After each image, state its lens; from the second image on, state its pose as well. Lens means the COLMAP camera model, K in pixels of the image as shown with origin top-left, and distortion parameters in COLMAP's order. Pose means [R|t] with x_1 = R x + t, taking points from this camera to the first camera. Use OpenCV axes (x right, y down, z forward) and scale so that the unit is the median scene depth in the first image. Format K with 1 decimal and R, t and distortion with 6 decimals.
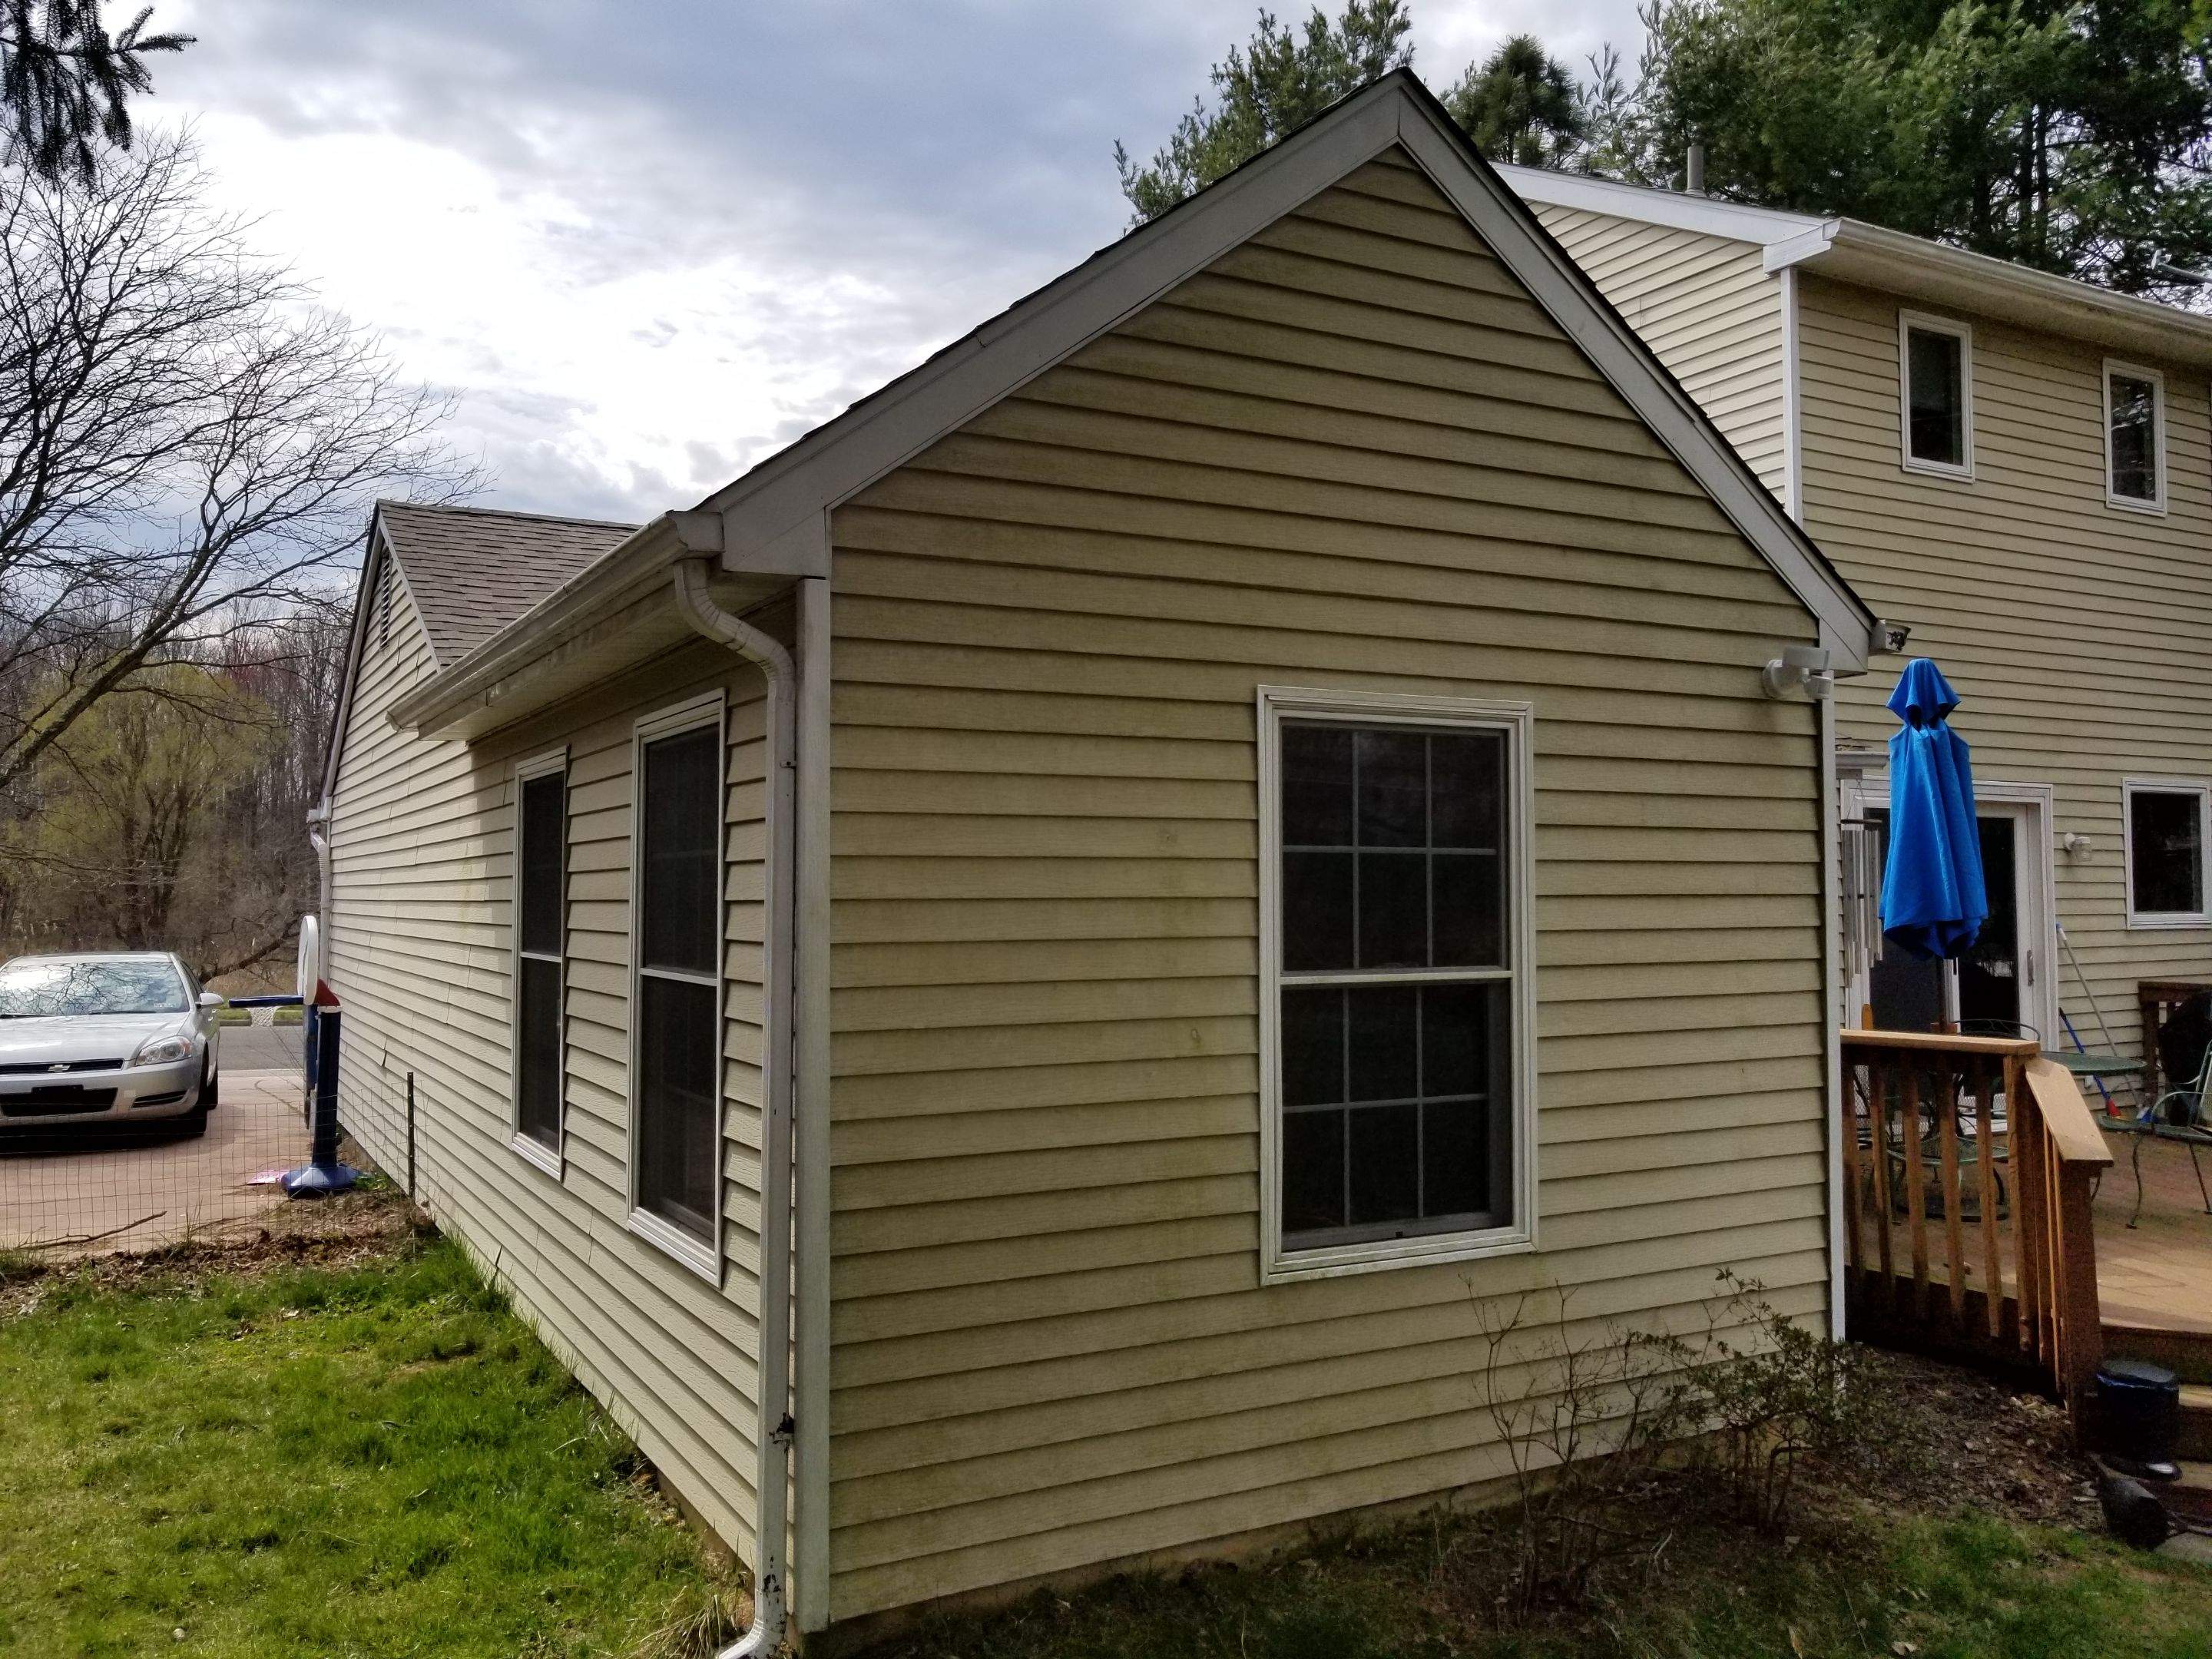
lens RADIAL K [[1772.6, 0, 1046.6], [0, 1772.6, 807.6], [0, 0, 1]] dist [0.001625, -0.007816]
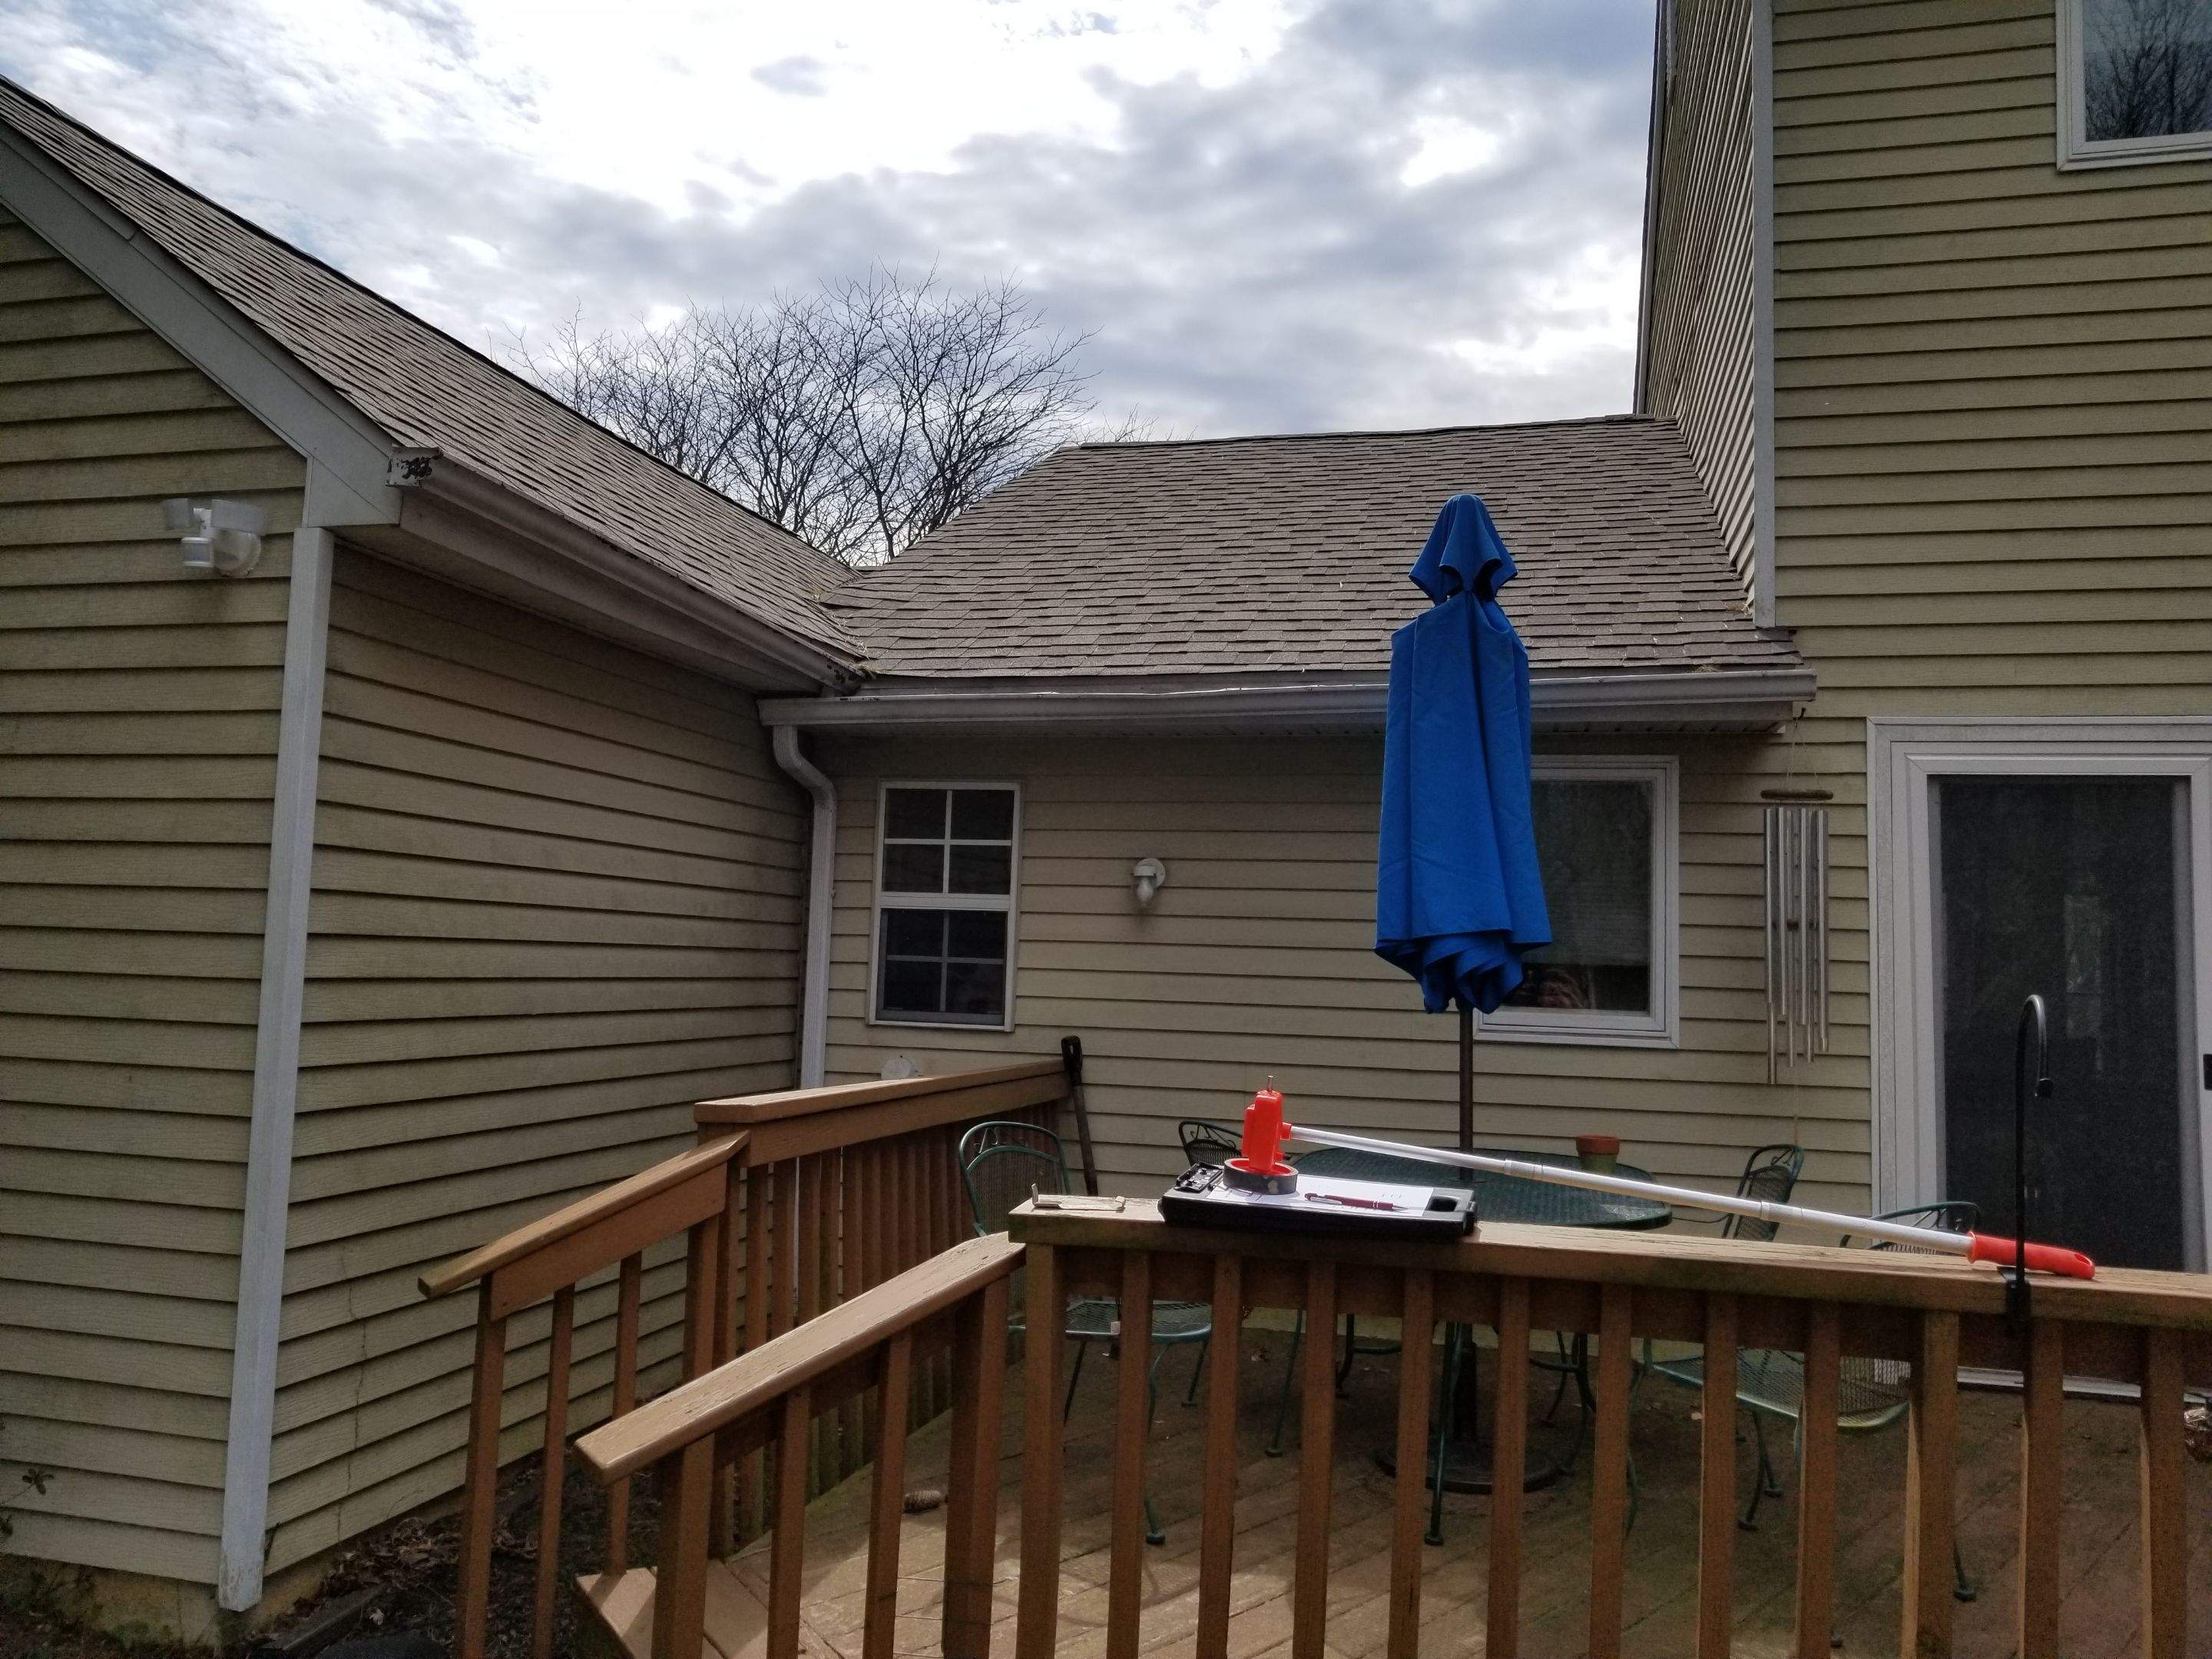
lens RADIAL K [[1772.6, 0, 1046.6], [0, 1772.6, 807.6], [0, 0, 1]] dist [0.001625, -0.007816]
pose [[0.718103, -0.034336, -0.695089, 1.283827], [-0.000889, 0.998736, -0.050253, 0.077665], [0.695936, 0.036705, 0.717165, 0.791310]]
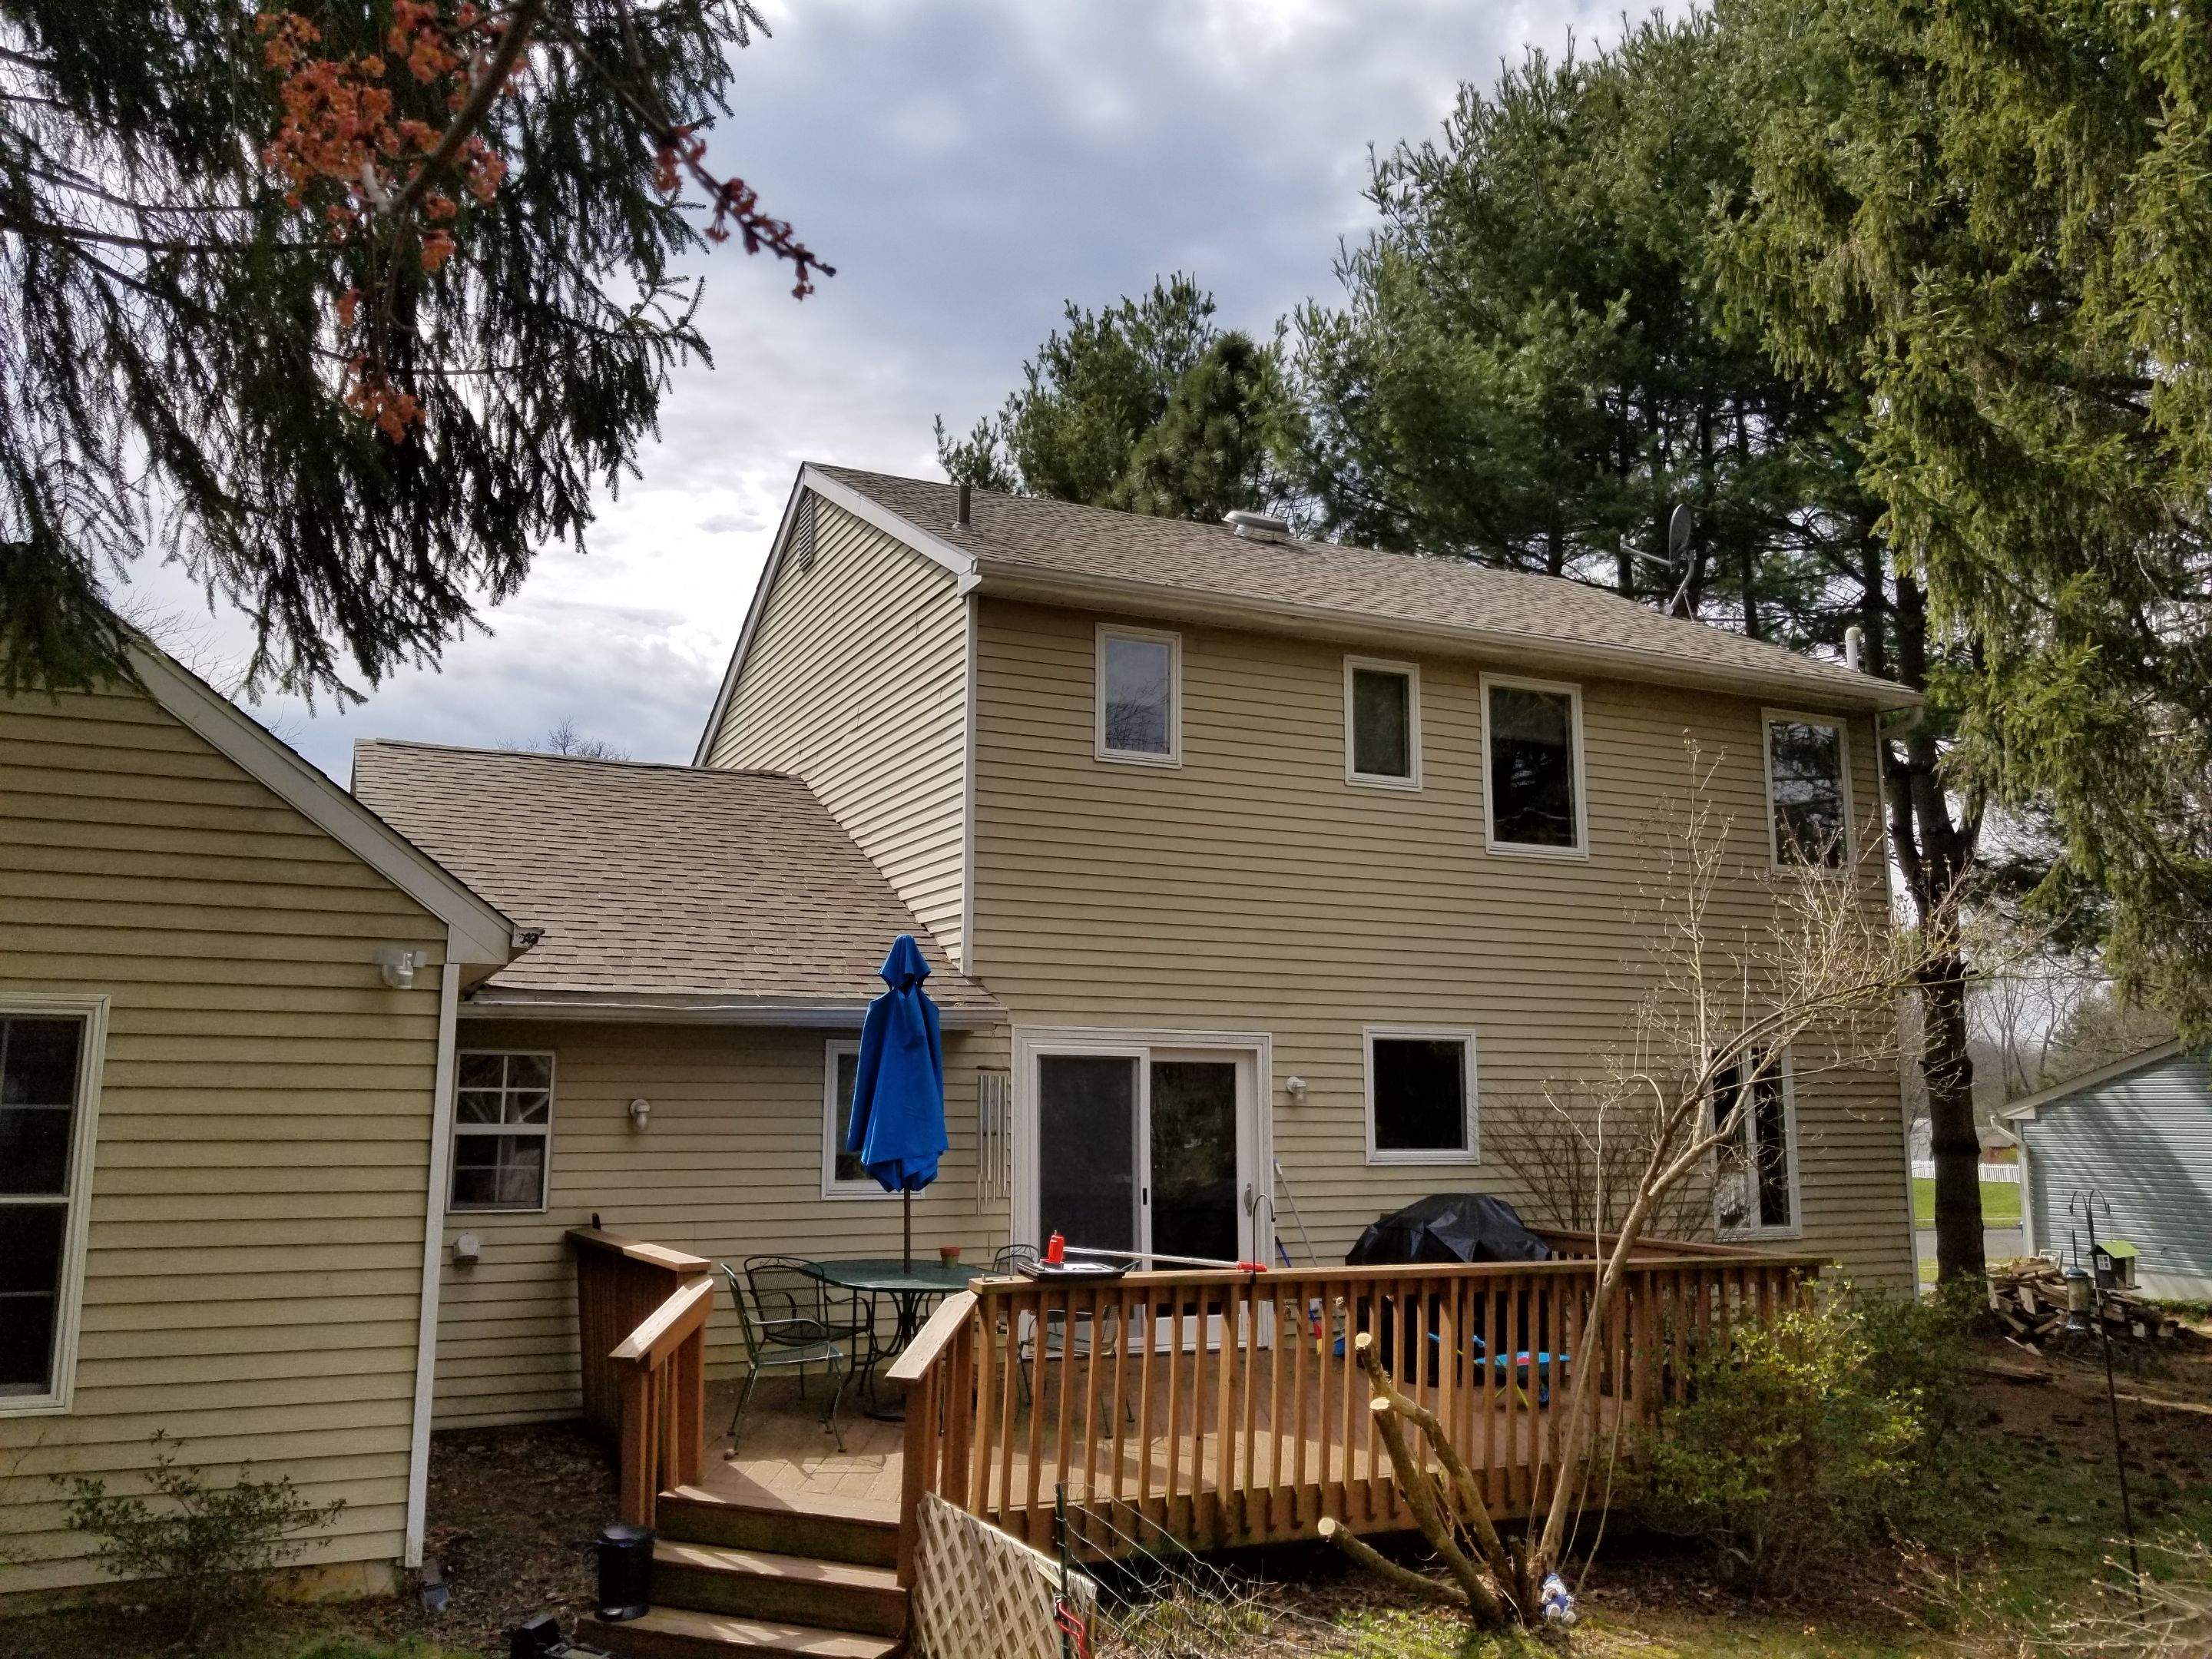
lens RADIAL K [[1772.6, 0, 1046.6], [0, 1772.6, 807.6], [0, 0, 1]] dist [0.001625, -0.007816]
pose [[0.996647, -0.003281, -0.081754, 1.104166], [-0.006339, 0.993096, -0.117132, -0.047611], [0.081574, 0.117258, 0.989746, -0.292287]]
